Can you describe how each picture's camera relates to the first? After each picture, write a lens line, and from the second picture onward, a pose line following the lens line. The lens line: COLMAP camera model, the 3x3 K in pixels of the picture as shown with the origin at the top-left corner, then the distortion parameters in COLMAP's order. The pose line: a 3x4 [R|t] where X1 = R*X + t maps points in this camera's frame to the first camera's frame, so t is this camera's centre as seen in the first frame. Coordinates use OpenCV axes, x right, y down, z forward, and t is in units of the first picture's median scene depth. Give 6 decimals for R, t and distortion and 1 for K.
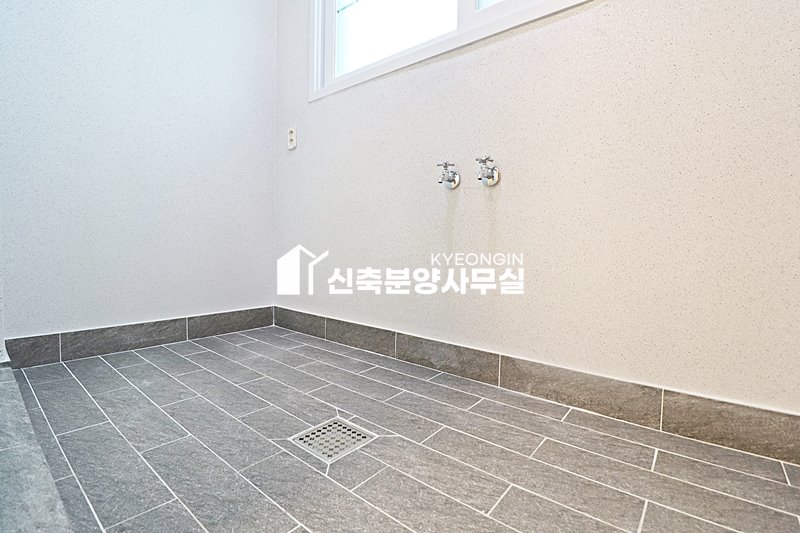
lens RADIAL K [[368.2, 0, 401.6], [0, 368.2, 259.6], [0, 0, 1]] dist [0.001586, -0.014333]
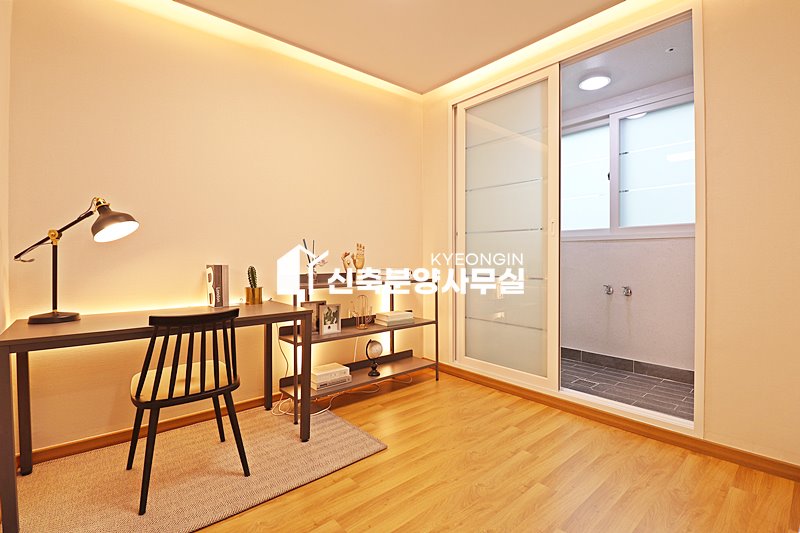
lens RADIAL K [[368.2, 0, 401.6], [0, 368.2, 259.6], [0, 0, 1]] dist [0.001586, -0.014333]
pose [[0.985784, -0.012332, -0.167562, -0.973869], [0.006149, 0.999283, -0.037366, -0.398903], [0.167903, 0.035805, 0.985153, -2.007062]]
